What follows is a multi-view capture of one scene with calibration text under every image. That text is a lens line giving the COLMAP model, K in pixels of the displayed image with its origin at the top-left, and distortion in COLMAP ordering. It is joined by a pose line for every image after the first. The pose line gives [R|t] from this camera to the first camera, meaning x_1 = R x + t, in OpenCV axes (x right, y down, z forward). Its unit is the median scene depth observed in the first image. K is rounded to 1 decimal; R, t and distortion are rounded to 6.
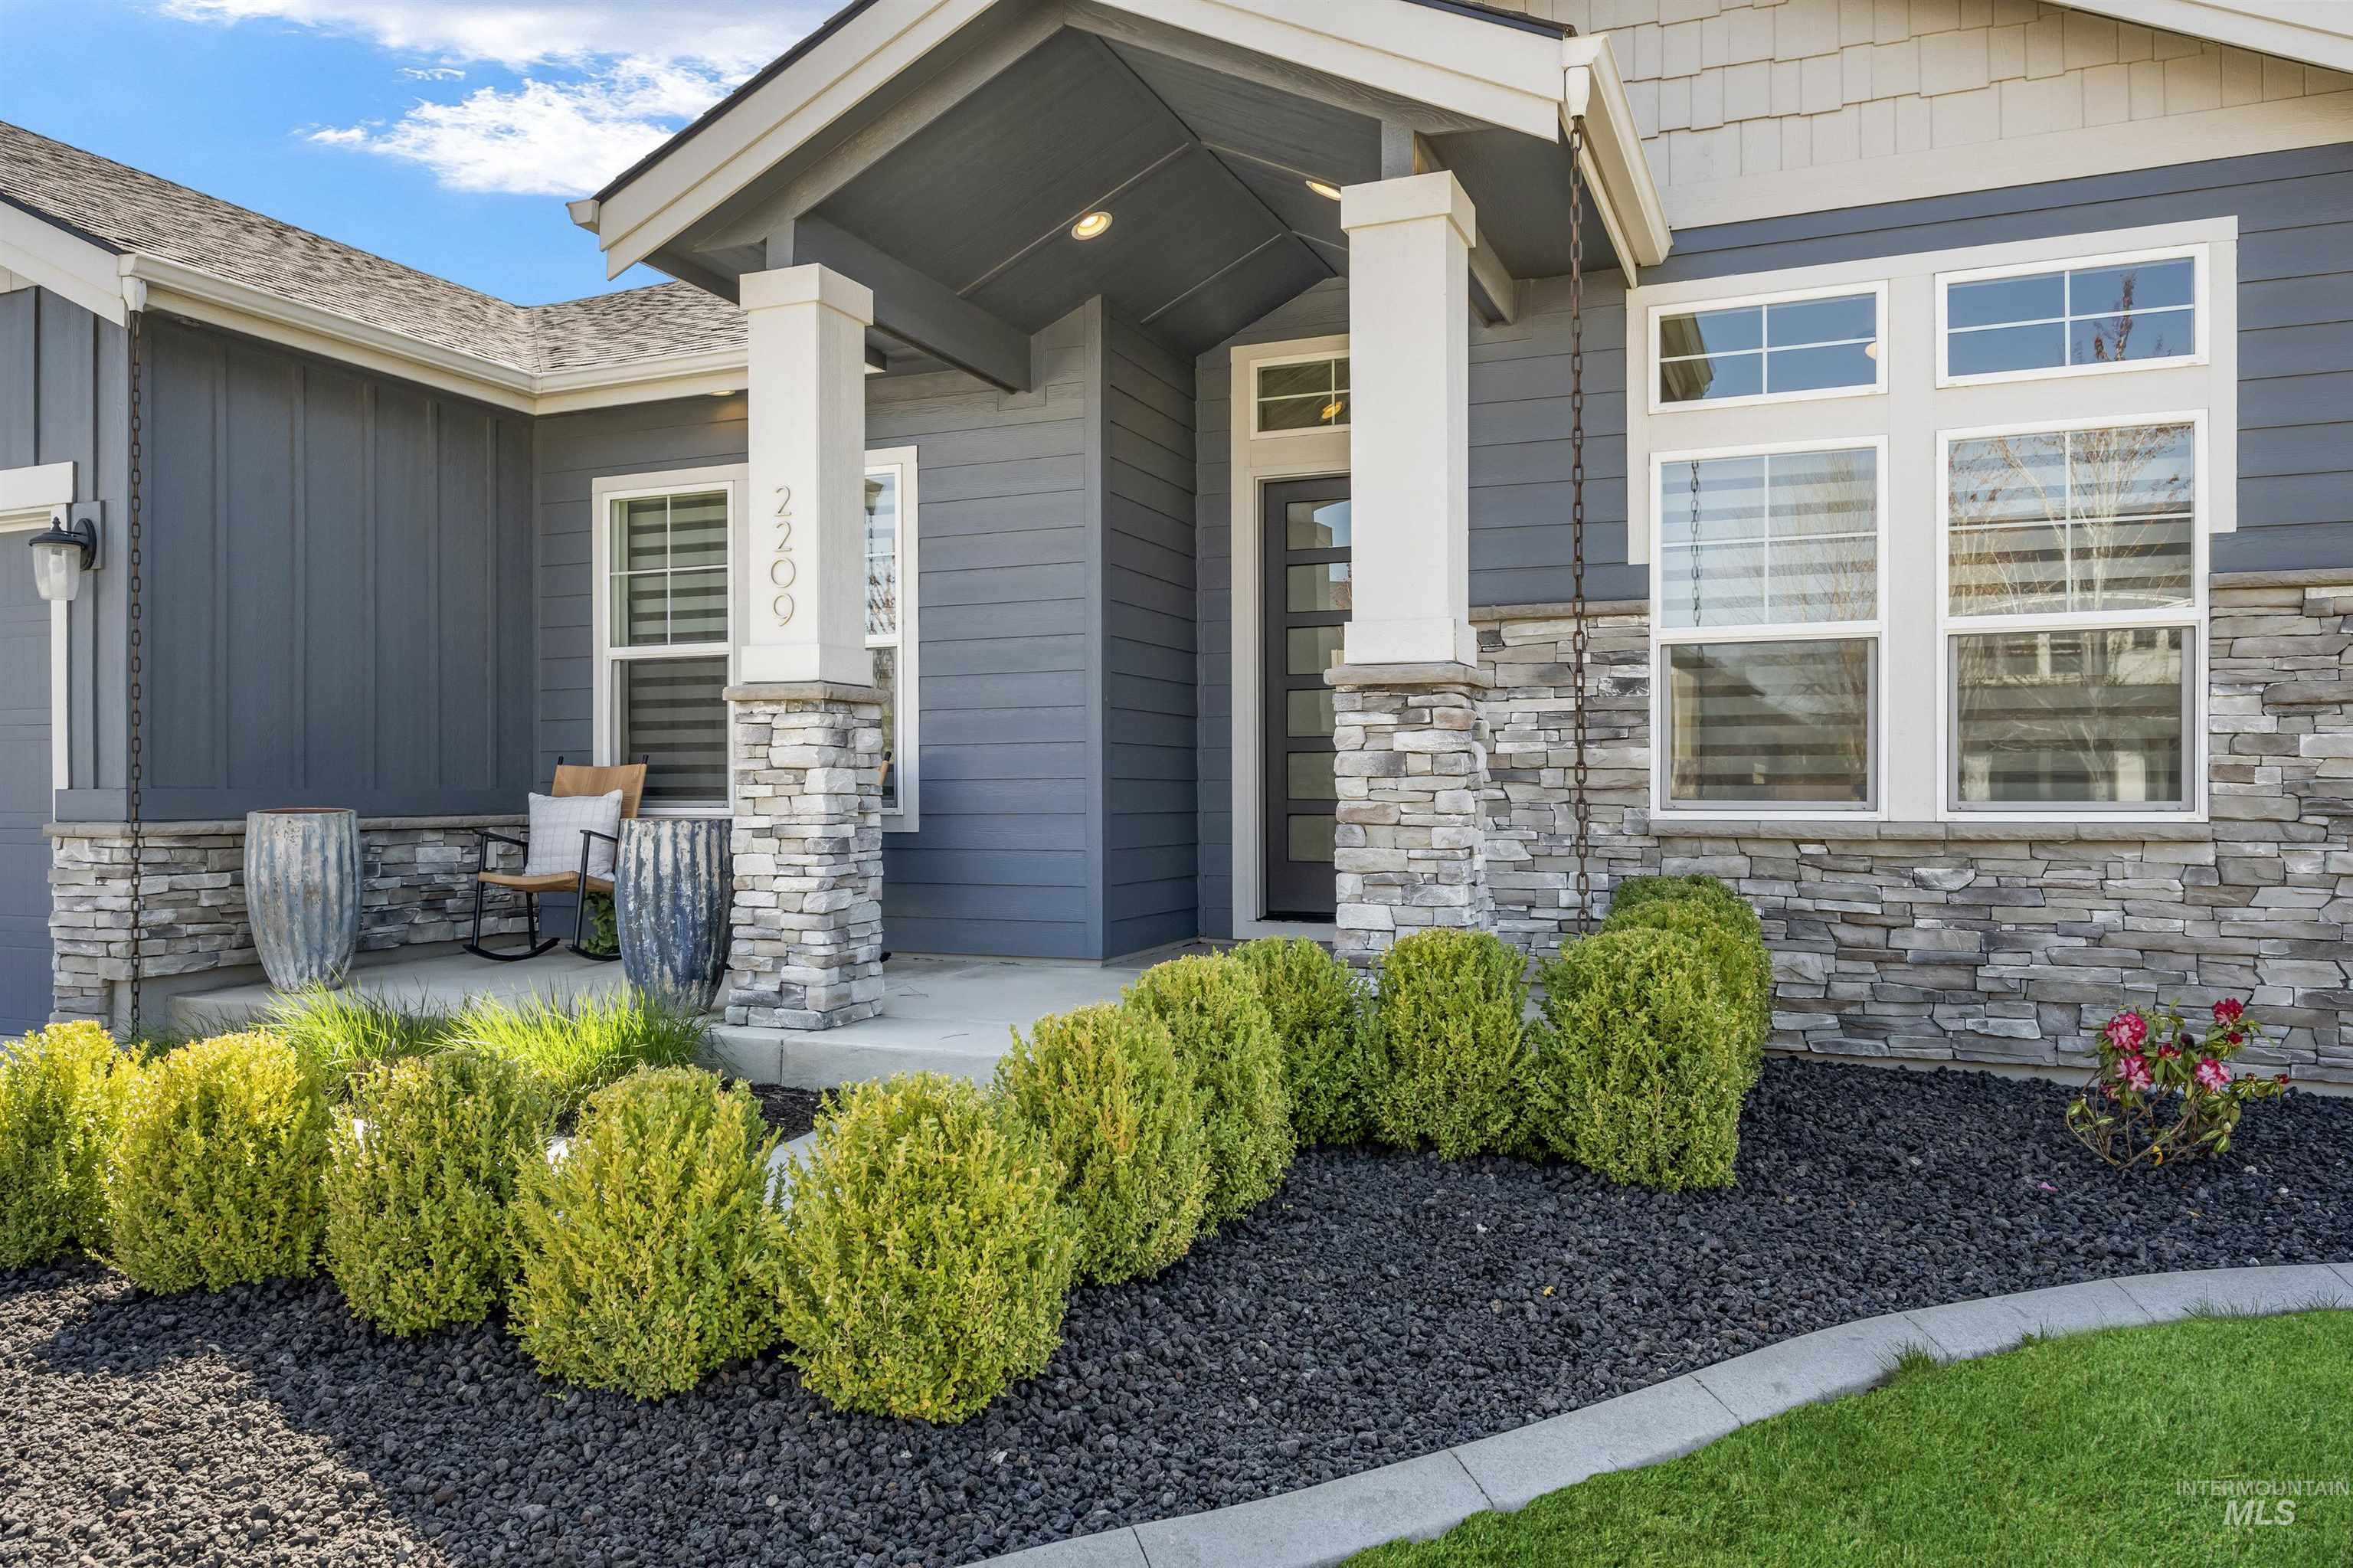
lens RADIAL K [[1571.4, 0, 1183.0], [0, 1571.4, 783.0], [0, 0, 1]] dist [-0.010668, -0.002807]
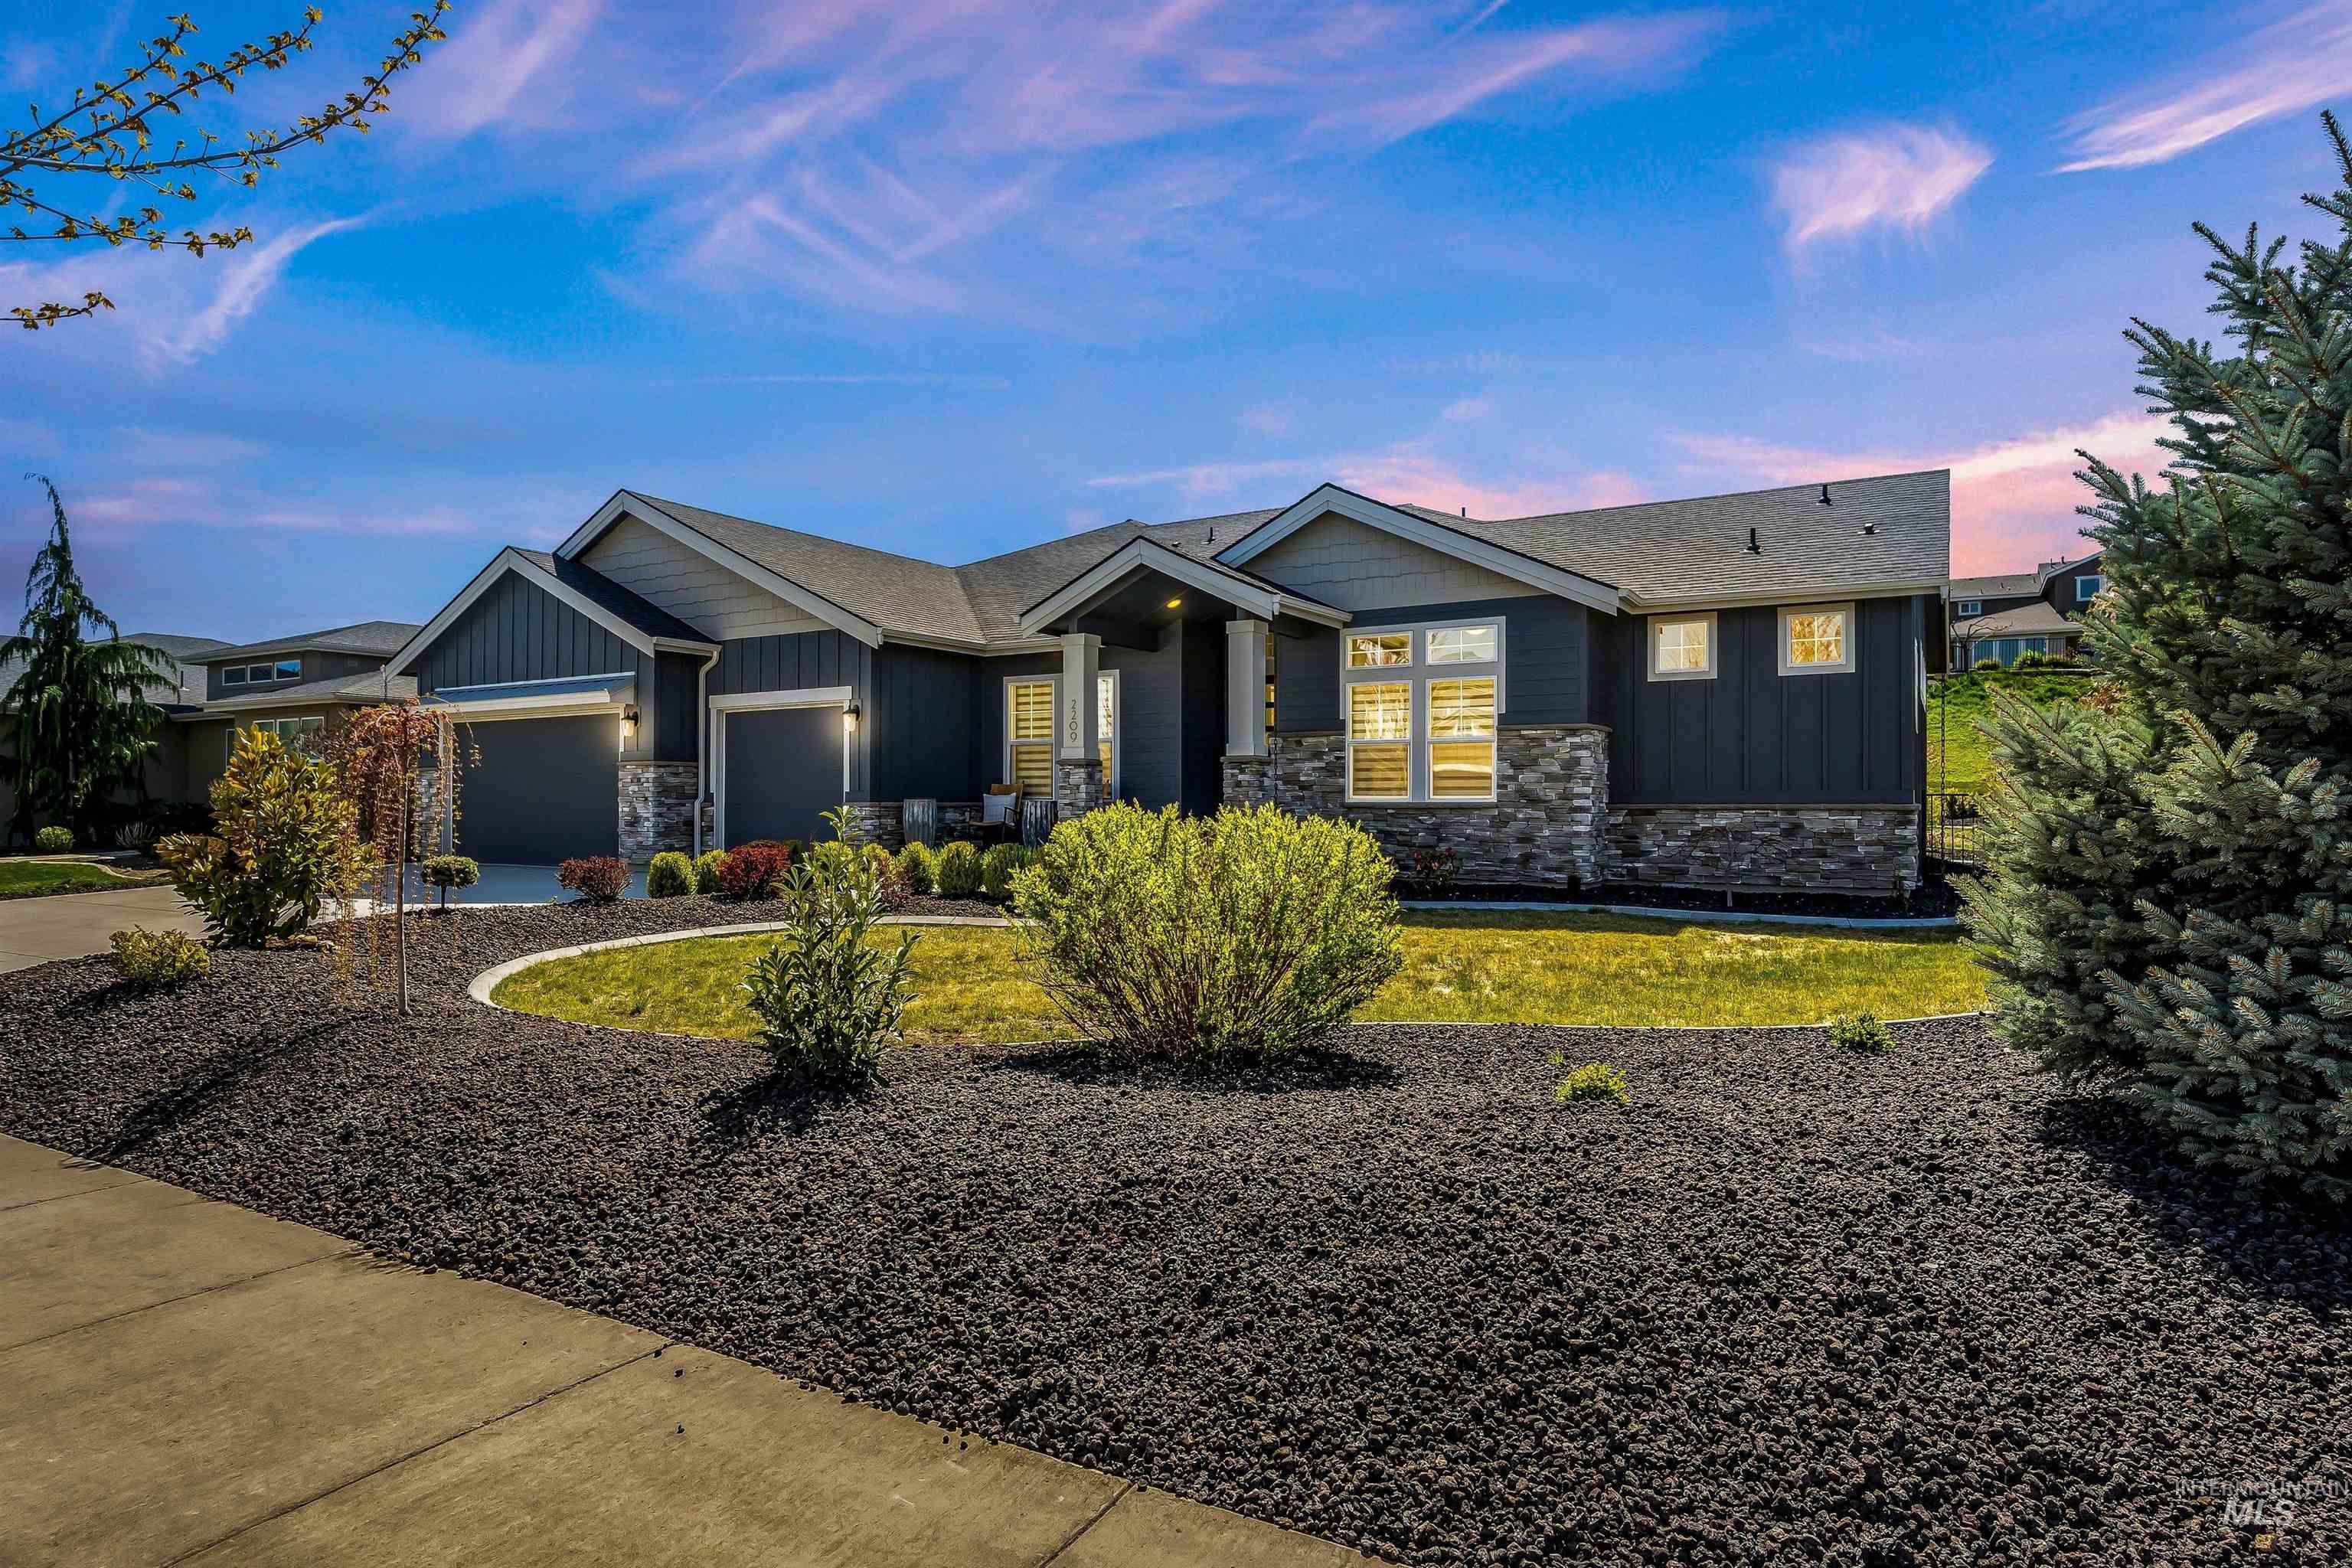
lens RADIAL K [[1280.1, 0, 1174.2], [0, 1280.1, 780.0], [0, 0, 1]] dist [0.000235, 0.000002]
pose [[0.983699, 0.000256, -0.179822, 0.427437], [-0.002565, 0.999917, -0.012611, 0.013381], [0.179804, 0.012867, 0.983618, -1.570926]]
